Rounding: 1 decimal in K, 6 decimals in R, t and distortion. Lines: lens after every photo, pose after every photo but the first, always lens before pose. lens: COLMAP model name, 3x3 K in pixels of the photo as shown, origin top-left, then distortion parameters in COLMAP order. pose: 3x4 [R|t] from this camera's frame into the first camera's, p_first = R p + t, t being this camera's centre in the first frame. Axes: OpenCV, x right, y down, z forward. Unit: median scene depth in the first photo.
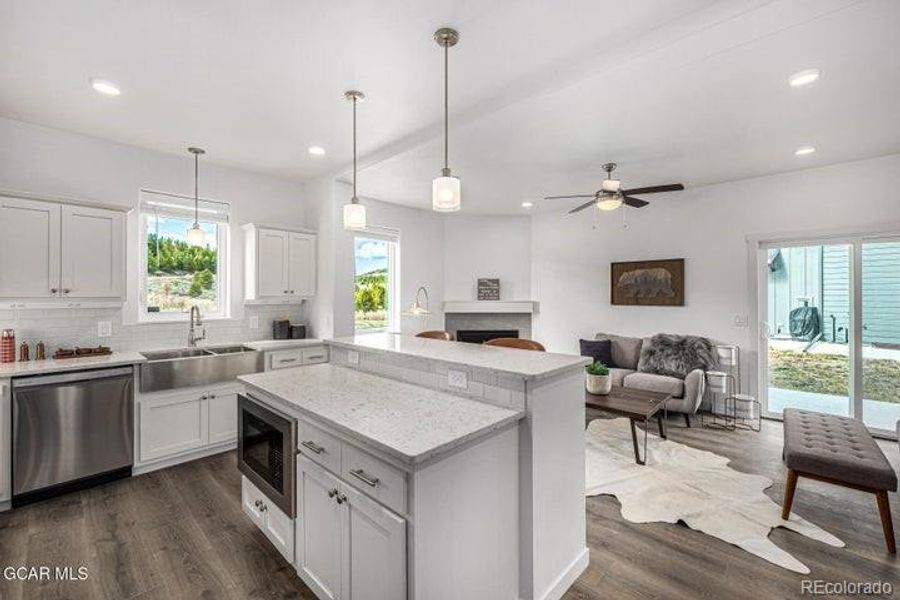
lens RADIAL K [[377.4, 0, 445.0], [0, 377.4, 293.0], [0, 0, 1]] dist [0.000060, -0.000083]
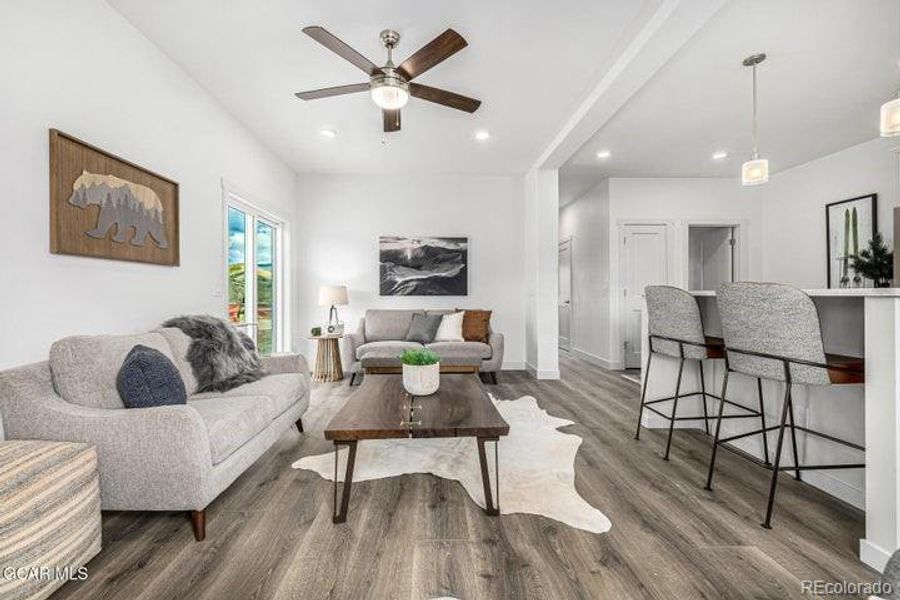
lens RADIAL K [[377.4, 0, 445.9], [0, 377.4, 292.9], [0, 0, 1]] dist [0.000060, -0.000083]
pose [[-0.717555, 0.005728, 0.696479, -0.056984], [-0.000757, 0.999959, -0.009003, 0.082894], [-0.696502, -0.006988, -0.717521, 1.178536]]
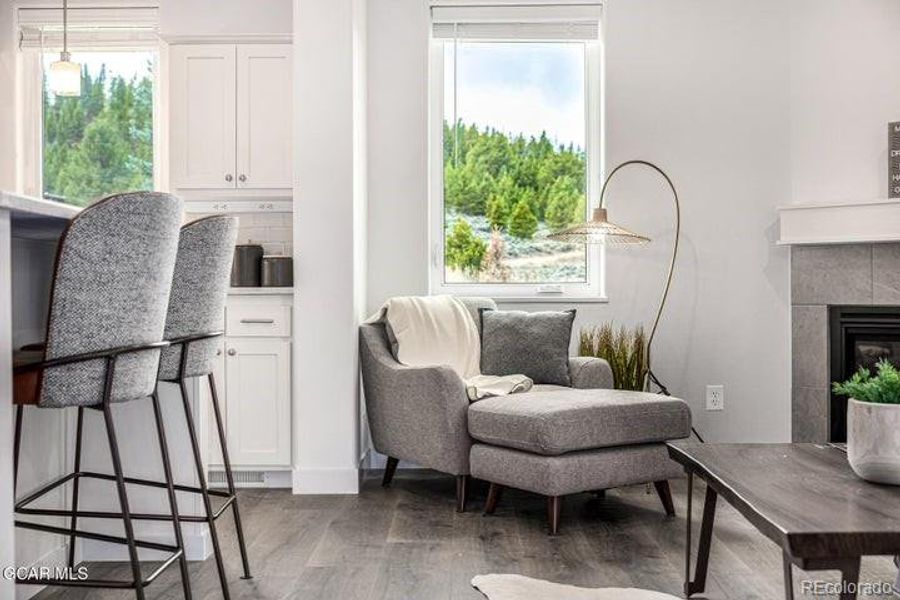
lens RADIAL K [[1093.8, 0, 446.1], [0, 1093.8, 295.8], [0, 0, 1]] dist [-0.018148, 0.000000]
pose [[0.681063, -0.000004, -0.732225, 0.625024], [0.006363, 0.999962, 0.005913, 0.115771], [0.732197, -0.008686, 0.681038, 0.266365]]
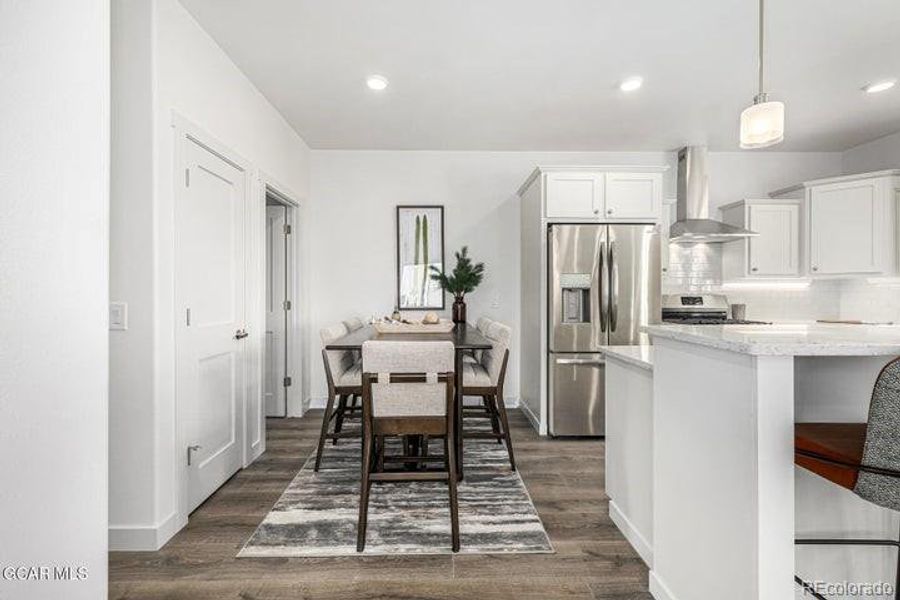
lens RADIAL K [[377.4, 0, 440.7], [0, 377.4, 297.6], [0, 0, 1]] dist [0.000060, -0.000083]
pose [[-0.712061, 0.010629, -0.702038, 0.460896], [0.003544, 0.999927, 0.011544, 0.044414], [0.702109, 0.005732, -0.712046, 0.461332]]
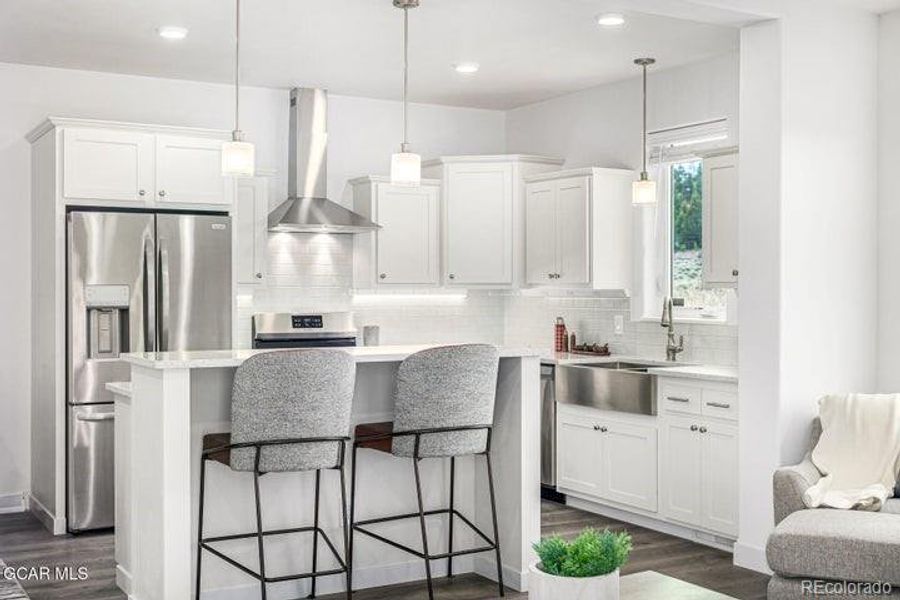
lens RADIAL K [[1096.6, 0, 446.1], [0, 1096.6, 300.1], [0, 0, 1]] dist [0.009821, 0.000000]
pose [[-0.277293, 0.009505, -0.960738, 0.975732], [0.003131, 0.999955, 0.008990, 0.016525], [0.960780, -0.000515, -0.277310, 0.912512]]
